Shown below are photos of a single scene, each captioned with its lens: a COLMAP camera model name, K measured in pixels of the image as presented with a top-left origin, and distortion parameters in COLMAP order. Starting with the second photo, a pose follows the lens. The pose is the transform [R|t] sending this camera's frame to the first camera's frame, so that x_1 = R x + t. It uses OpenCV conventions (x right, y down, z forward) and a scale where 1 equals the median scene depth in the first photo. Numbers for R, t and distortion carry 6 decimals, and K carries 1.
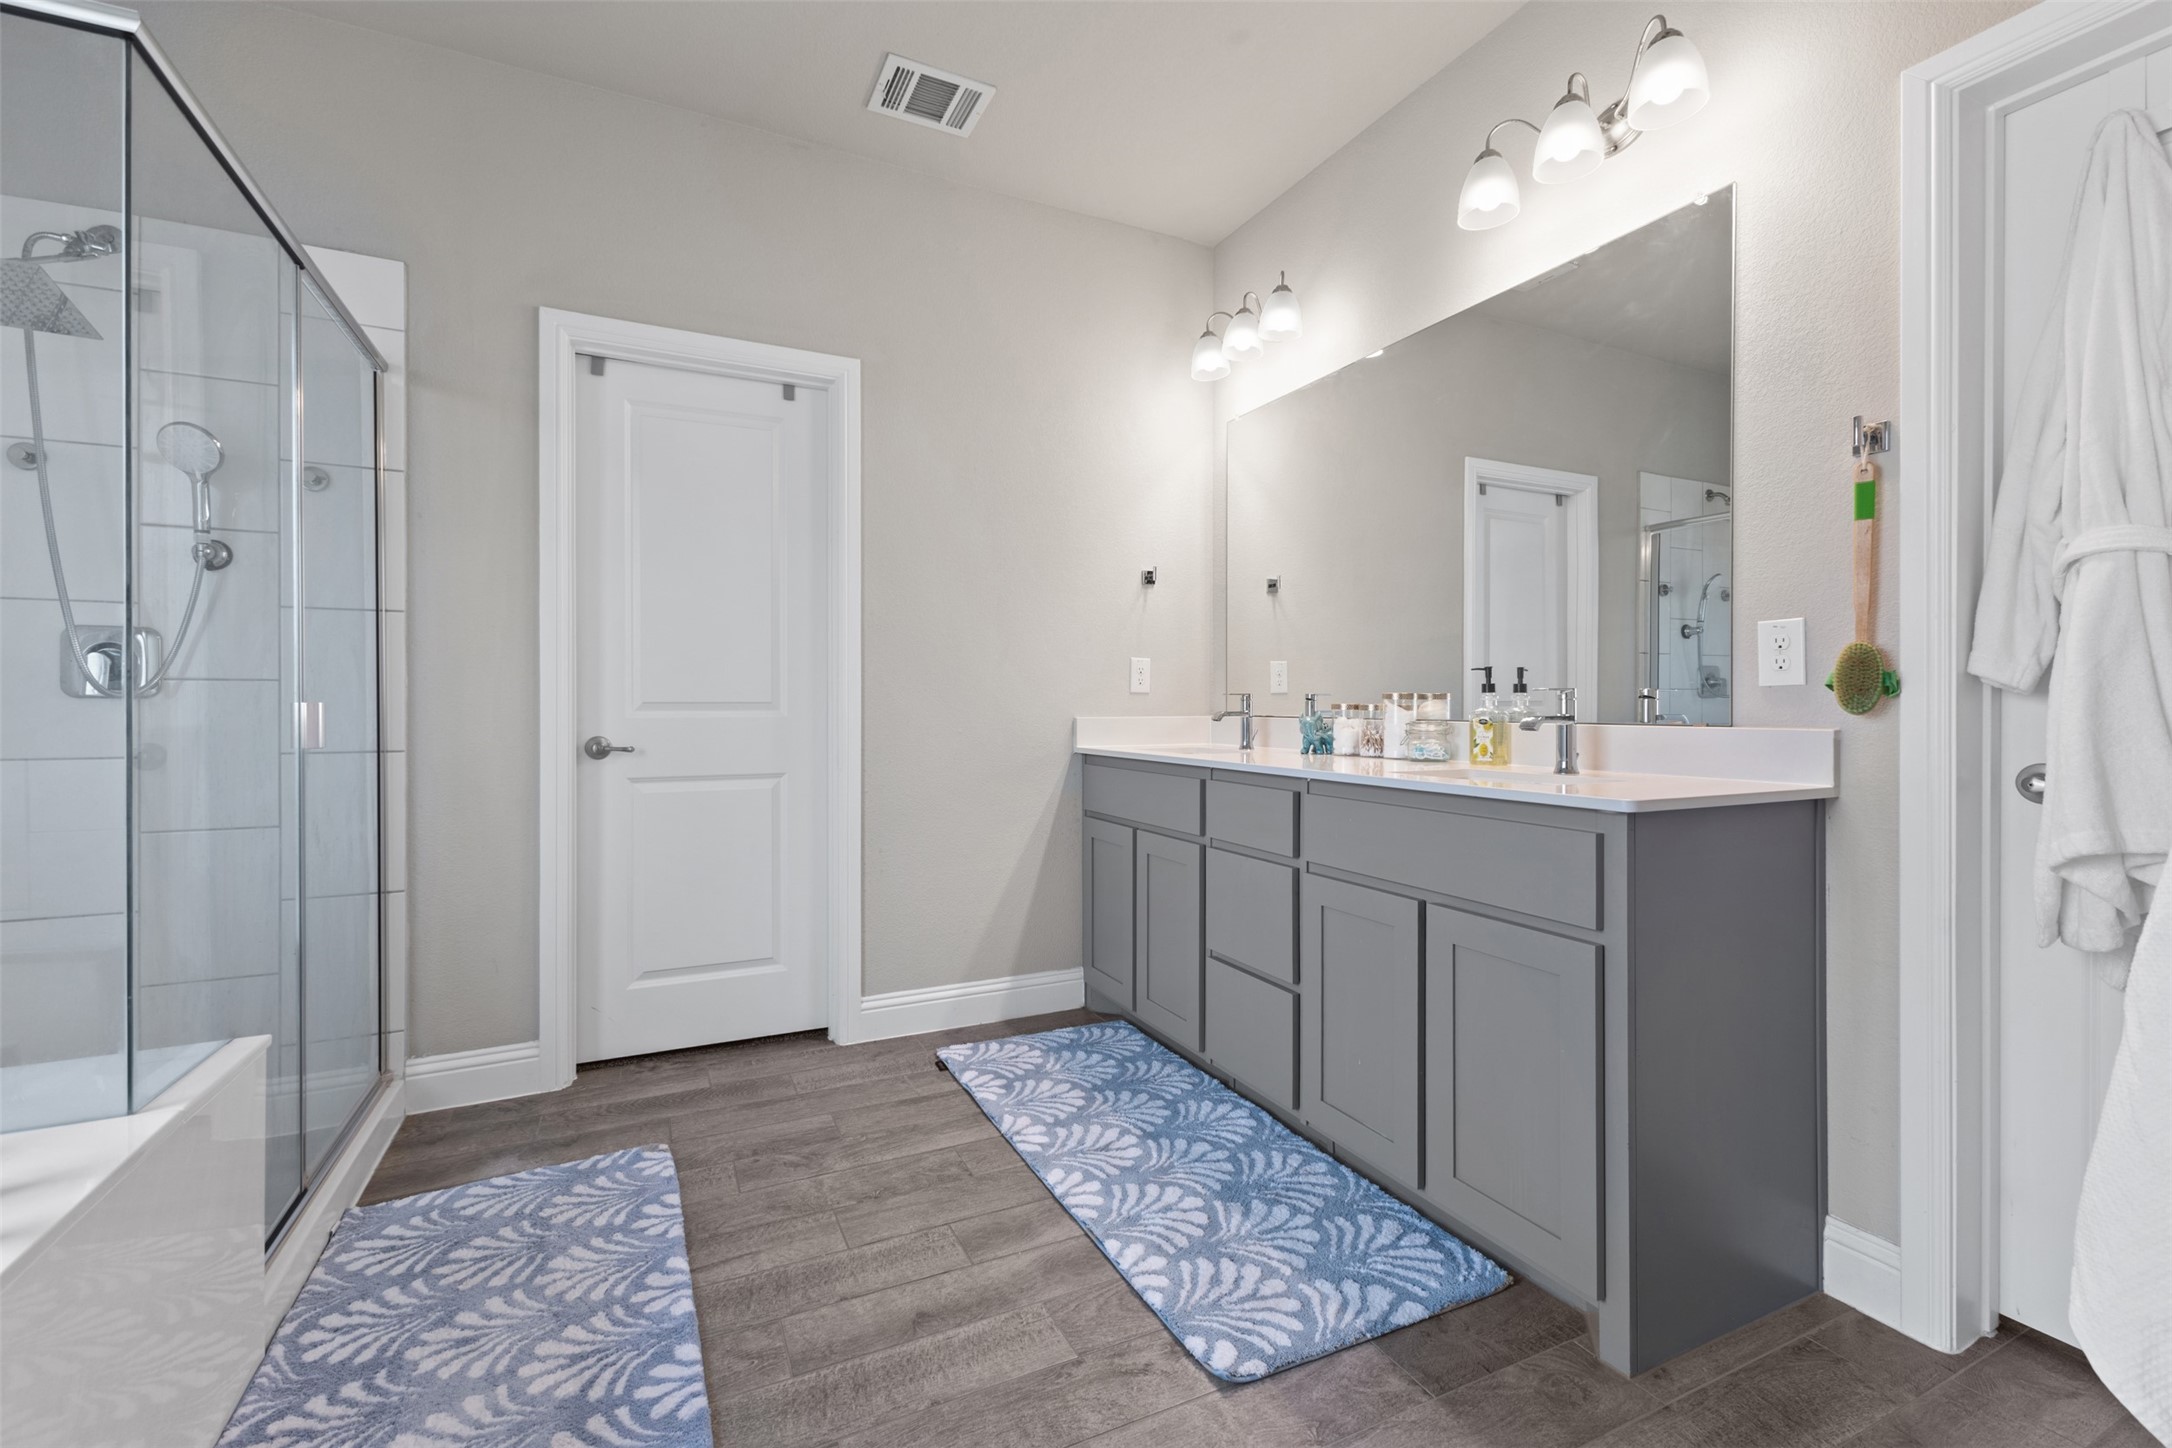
lens RADIAL K [[934.7, 0, 1090.6], [0, 934.7, 716.5], [0, 0, 1]] dist [0.006115, -0.000664]
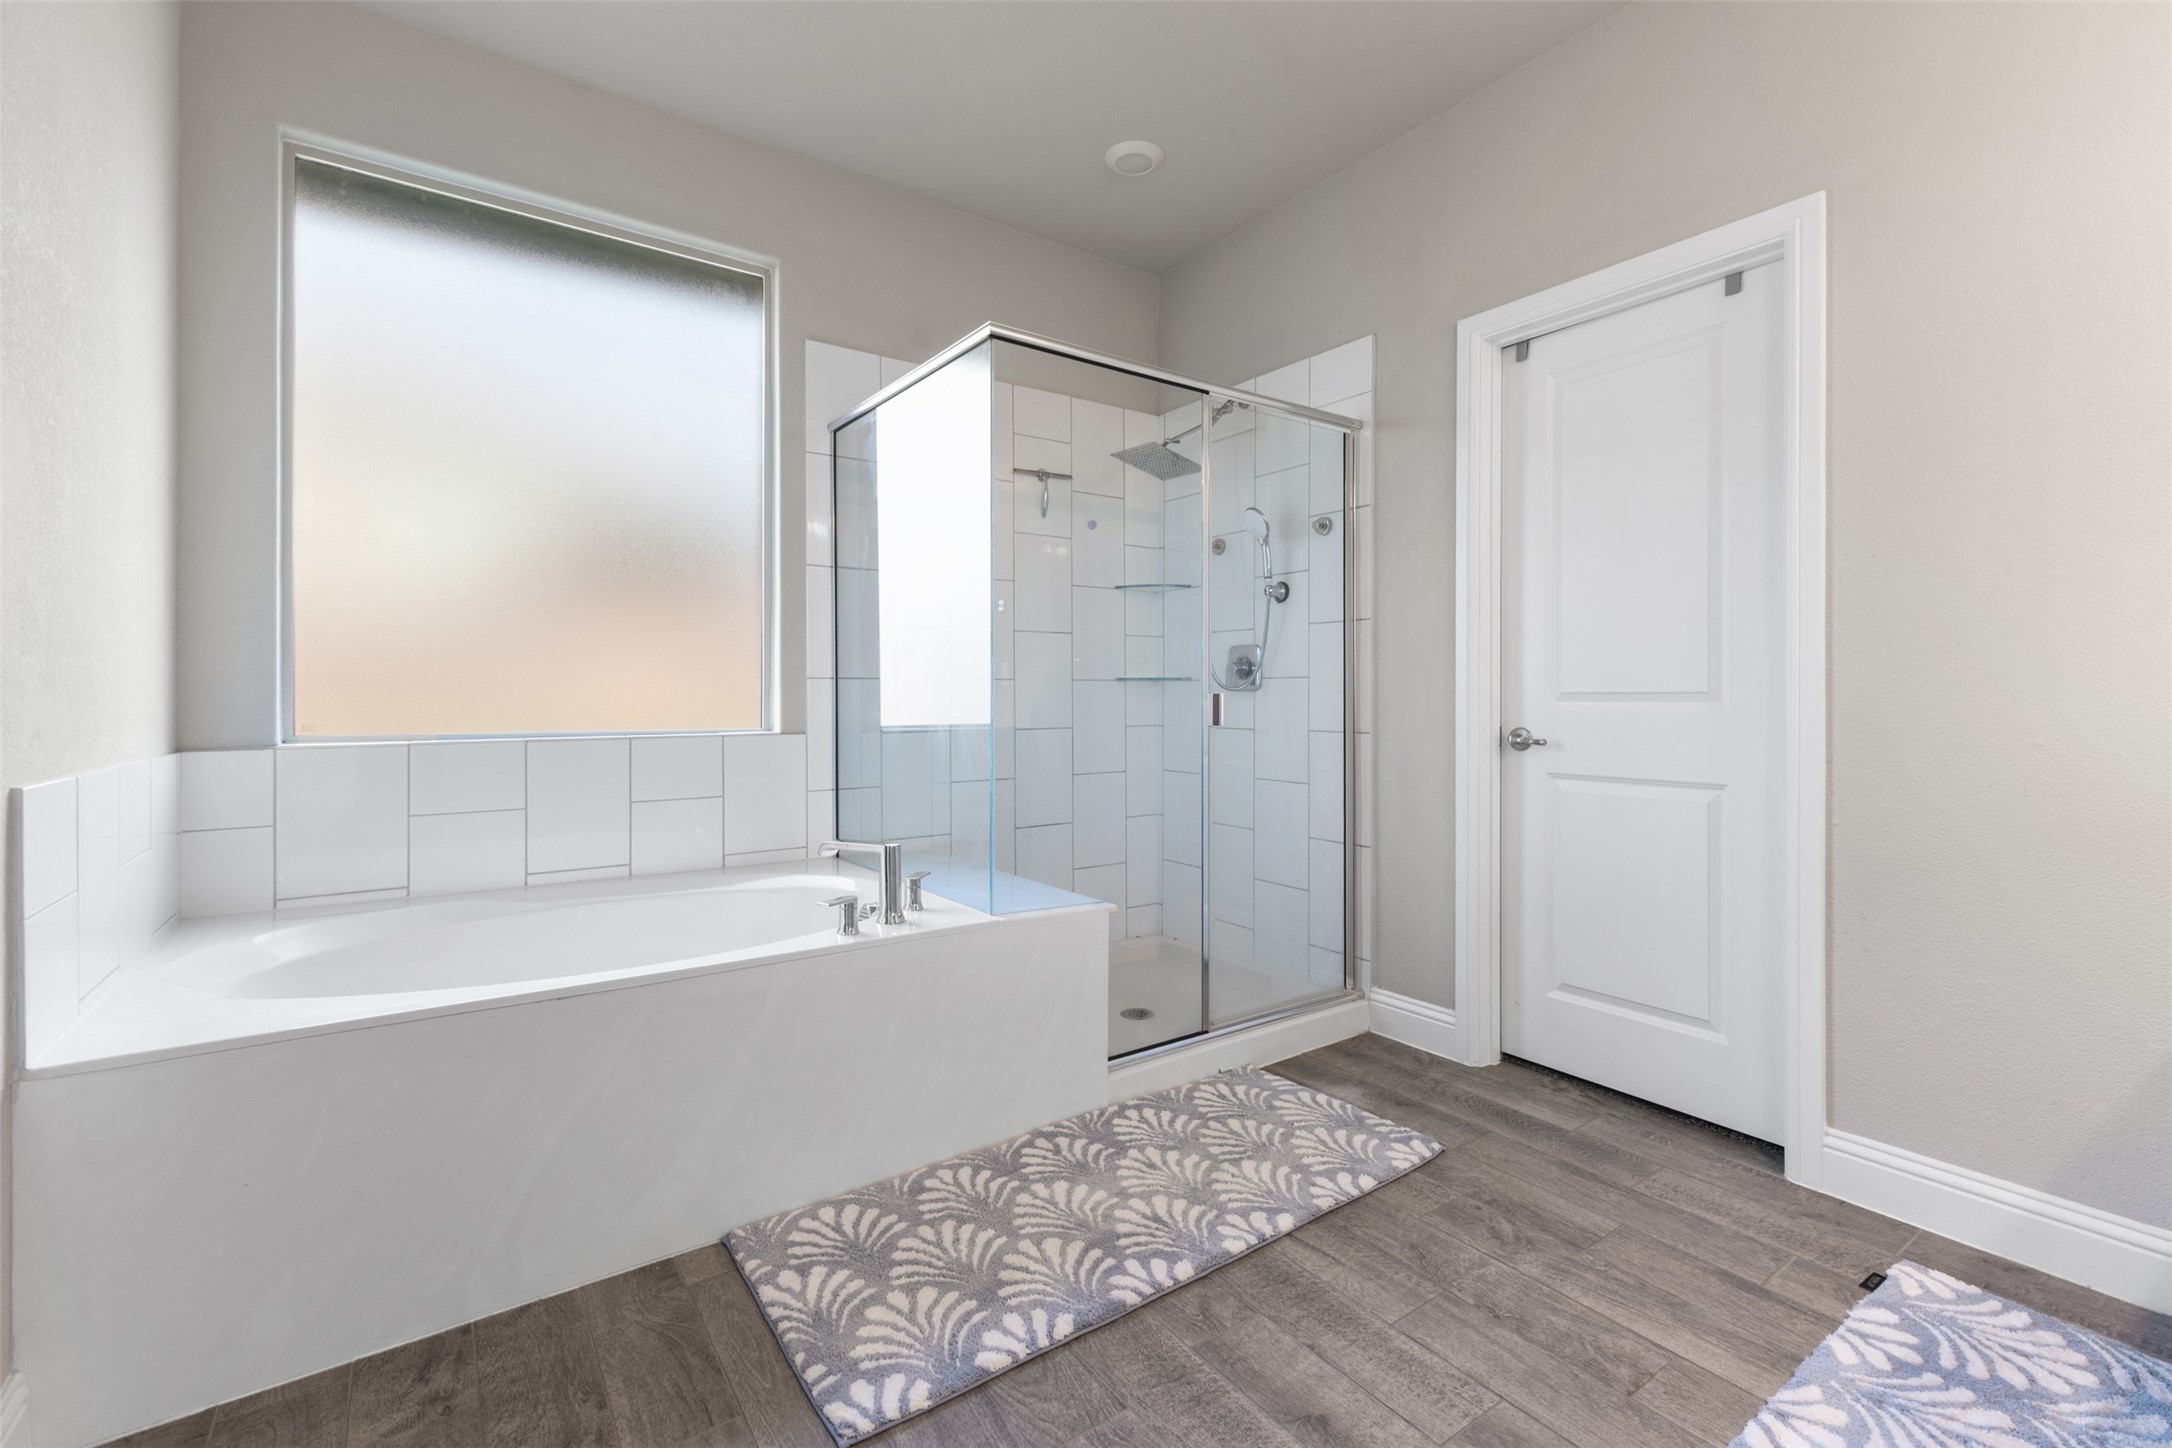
lens RADIAL K [[934.7, 0, 1087.5], [0, 934.7, 700.8], [0, 0, 1]] dist [0.006115, -0.000664]
pose [[0.164059, 0.005047, -0.986438, 0.409593], [-0.013731, 0.999902, 0.002833, -0.003663], [0.986355, 0.013080, 0.164112, 0.432298]]
